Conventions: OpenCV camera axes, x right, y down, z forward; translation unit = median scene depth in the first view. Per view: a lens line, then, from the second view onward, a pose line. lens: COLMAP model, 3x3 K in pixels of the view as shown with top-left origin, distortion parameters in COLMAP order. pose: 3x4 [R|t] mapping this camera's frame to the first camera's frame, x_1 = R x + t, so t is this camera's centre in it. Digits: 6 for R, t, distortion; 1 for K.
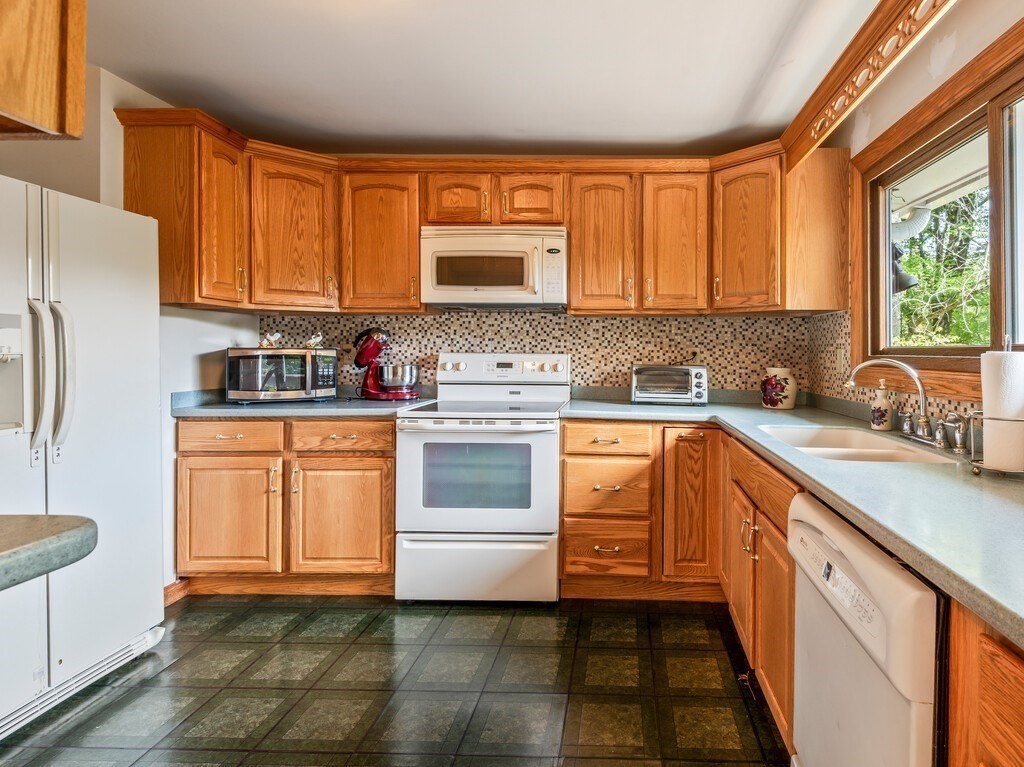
lens RADIAL K [[548.4, 0, 614.6], [0, 548.4, 357.8], [0, 0, 1]] dist [0.029998, -0.013076]
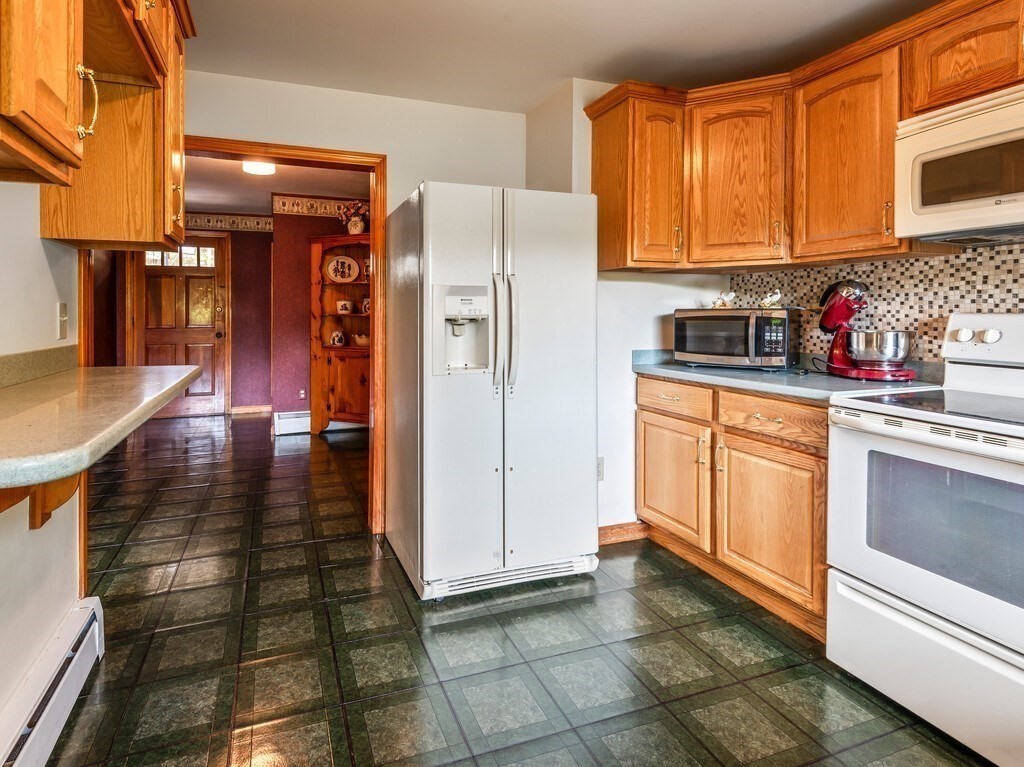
lens RADIAL K [[548.4, 0, 462.1], [0, 548.4, 322.5], [0, 0, 1]] dist [0.029998, -0.013076]
pose [[0.350455, 0.015573, -0.936450, 0.097655], [-0.008302, 0.999874, 0.013521, -0.003119], [0.936543, 0.003036, 0.350540, 0.276752]]
